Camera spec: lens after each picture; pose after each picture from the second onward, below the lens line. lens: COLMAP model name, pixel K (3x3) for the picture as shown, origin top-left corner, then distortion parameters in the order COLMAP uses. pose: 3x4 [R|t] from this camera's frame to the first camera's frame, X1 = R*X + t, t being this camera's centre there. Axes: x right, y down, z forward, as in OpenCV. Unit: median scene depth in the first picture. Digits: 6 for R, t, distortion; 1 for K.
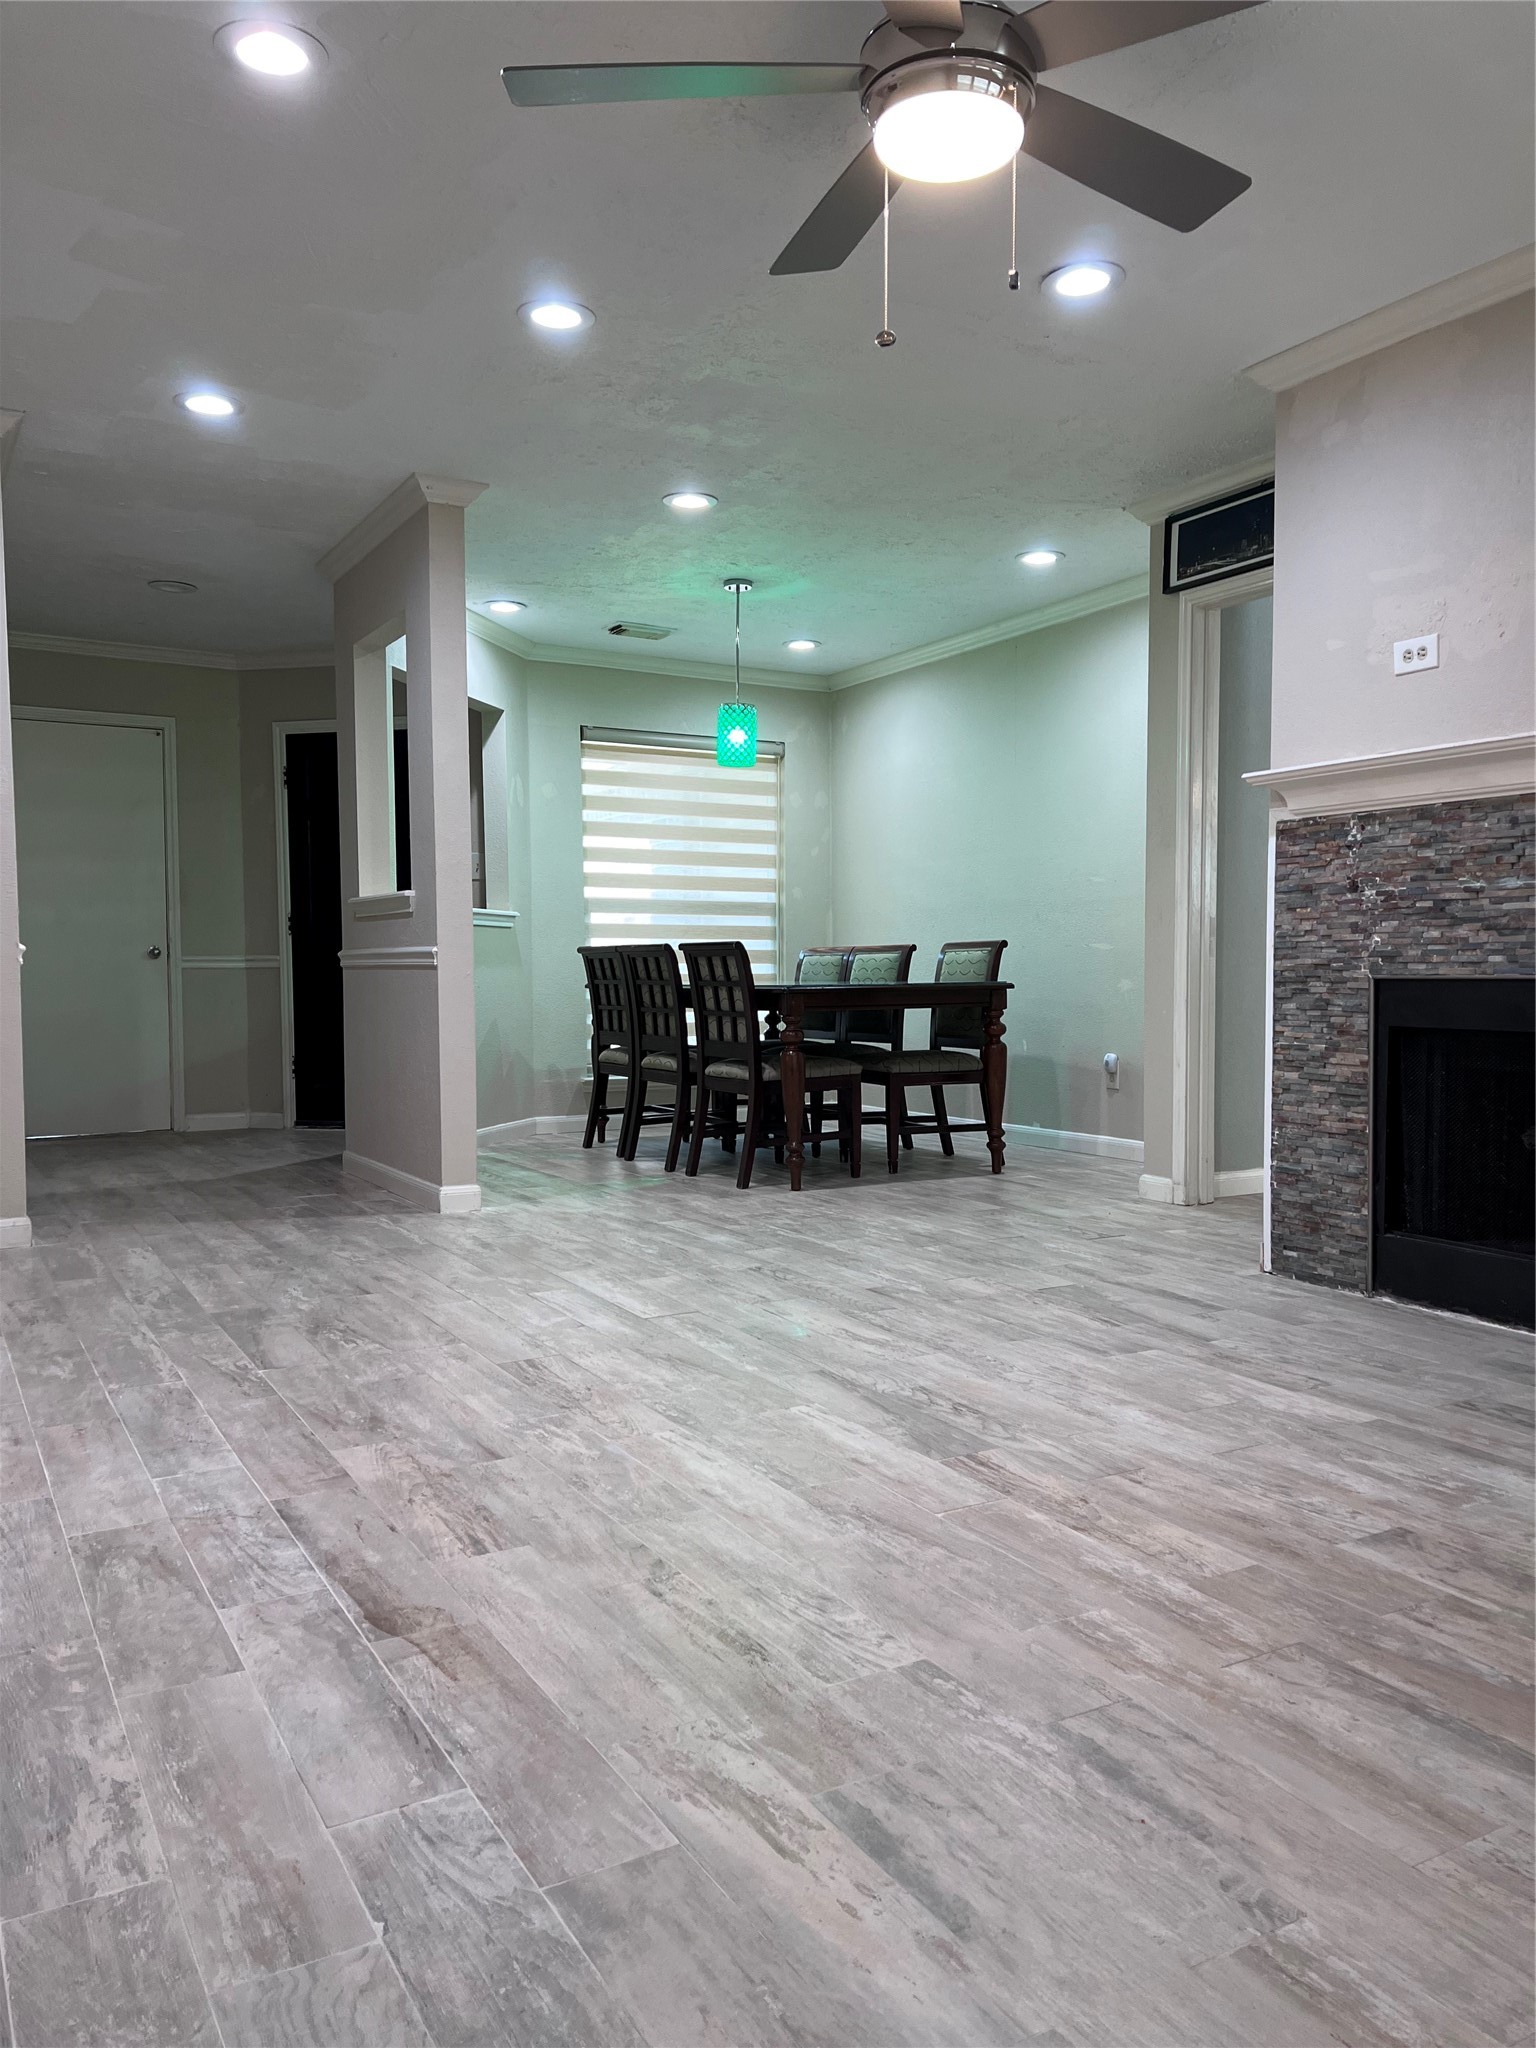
lens RADIAL K [[1543.7, 0, 766.8], [0, 1543.7, 1025.9], [0, 0, 1]] dist [0.018634, -0.031418]
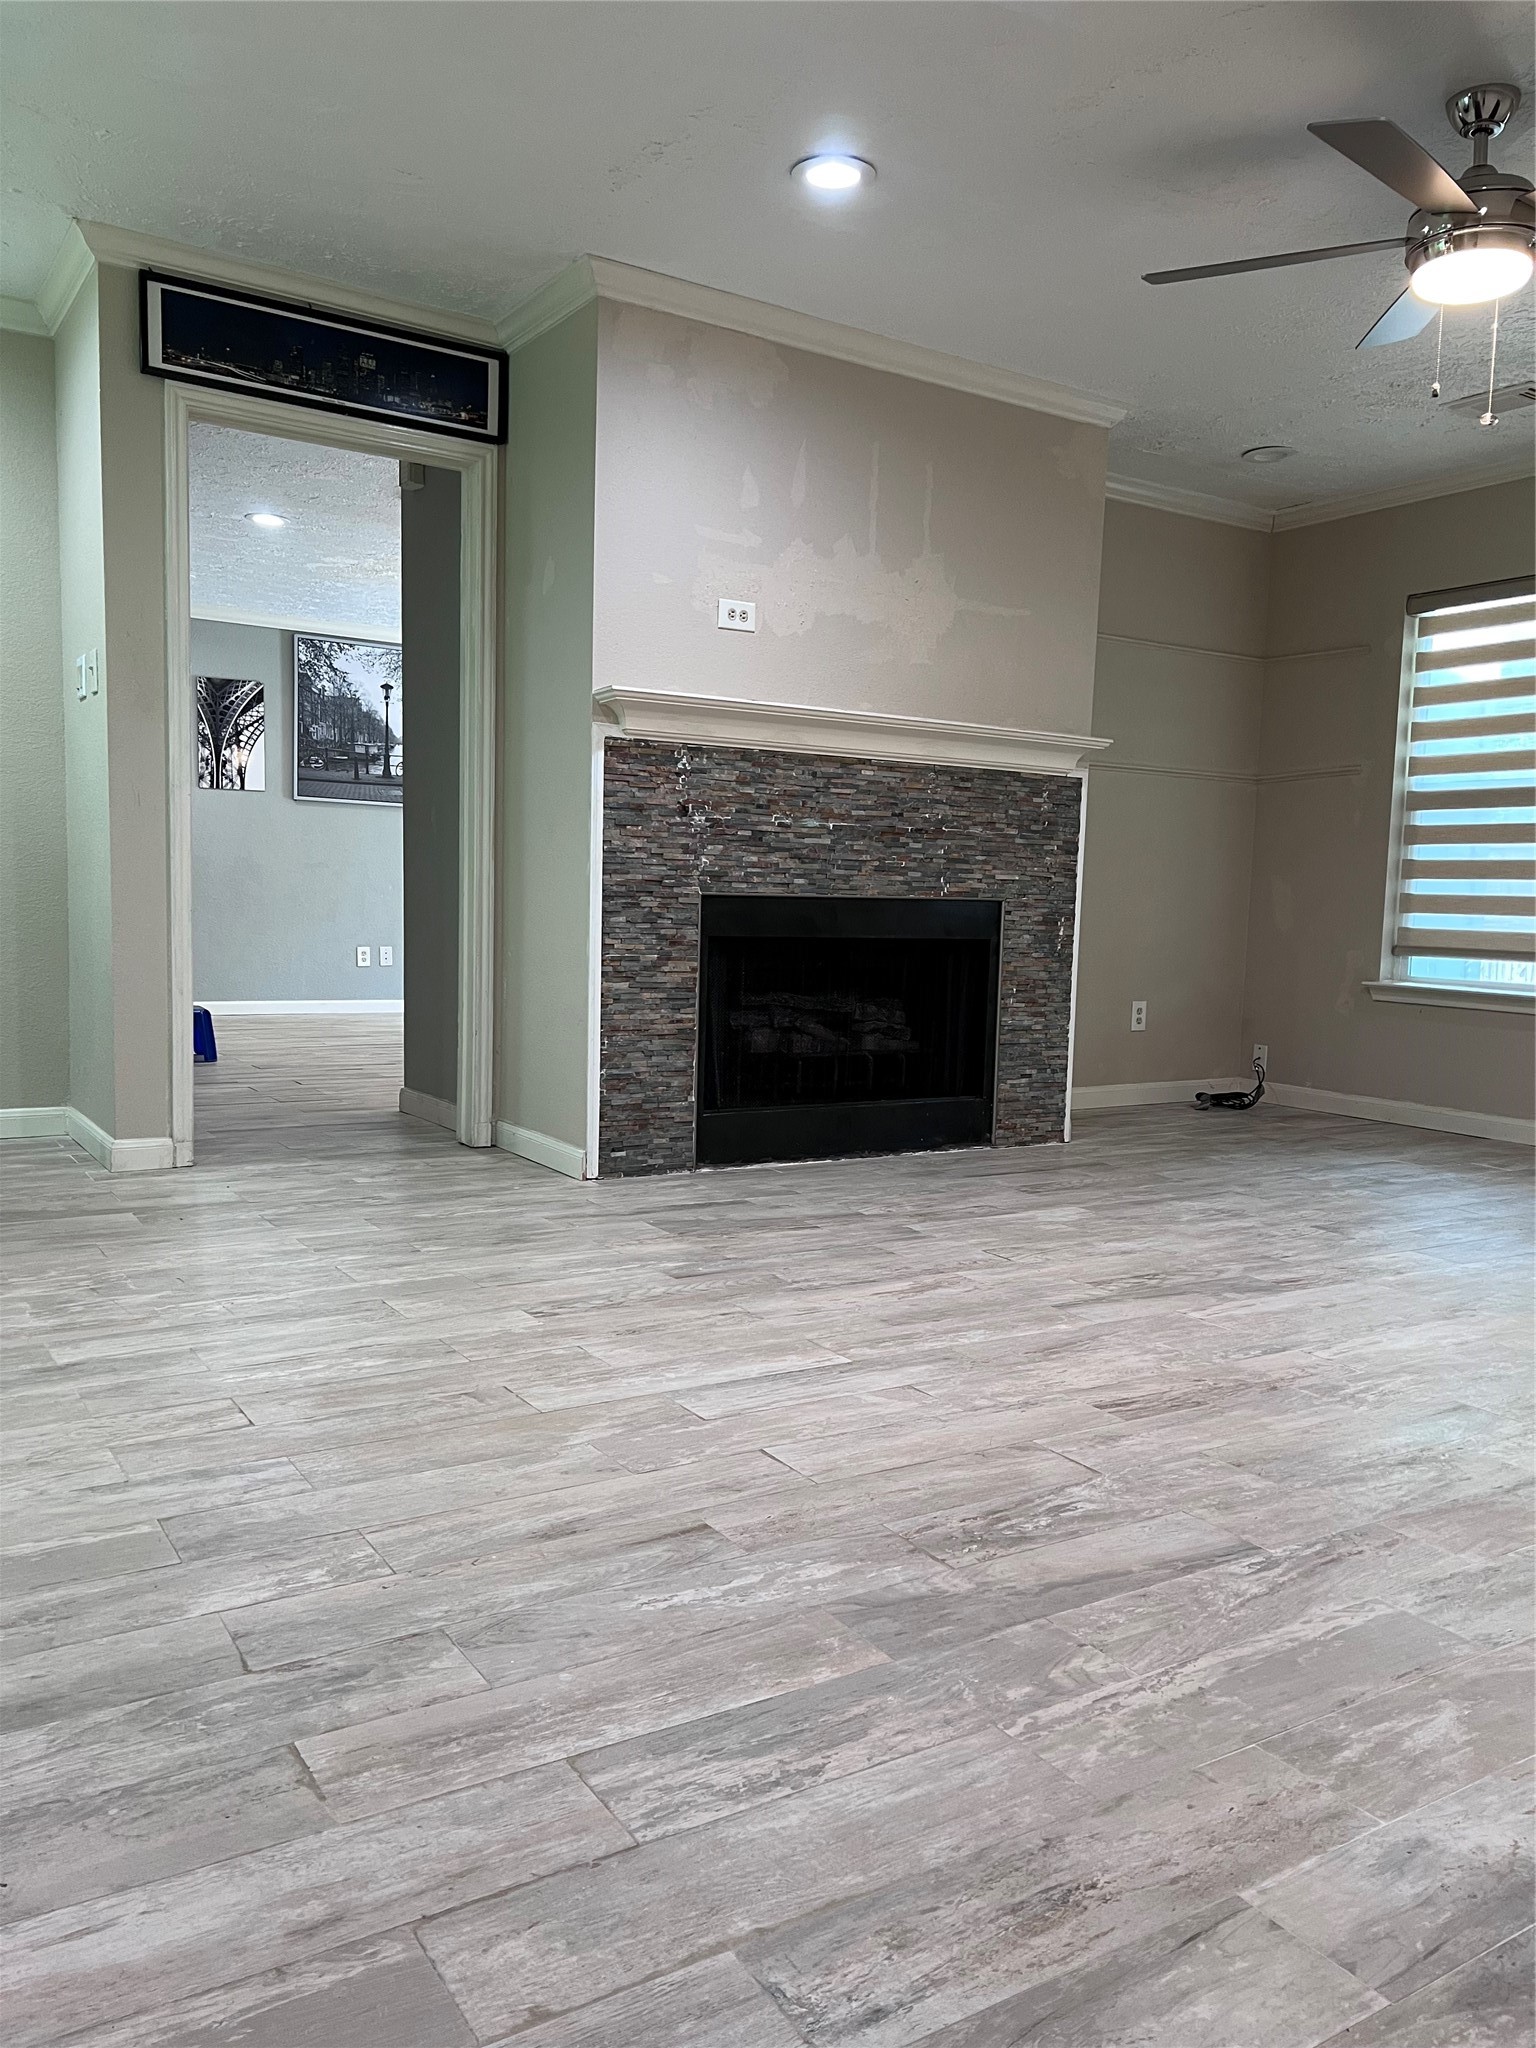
lens RADIAL K [[1543.7, 0, 736.4], [0, 1543.7, 1065.8], [0, 0, 1]] dist [0.018634, -0.031418]
pose [[-0.044765, -0.112053, 0.992693, -0.771160], [0.007842, 0.993619, 0.112512, -0.033935], [-0.998967, 0.012821, -0.043601, 1.051093]]
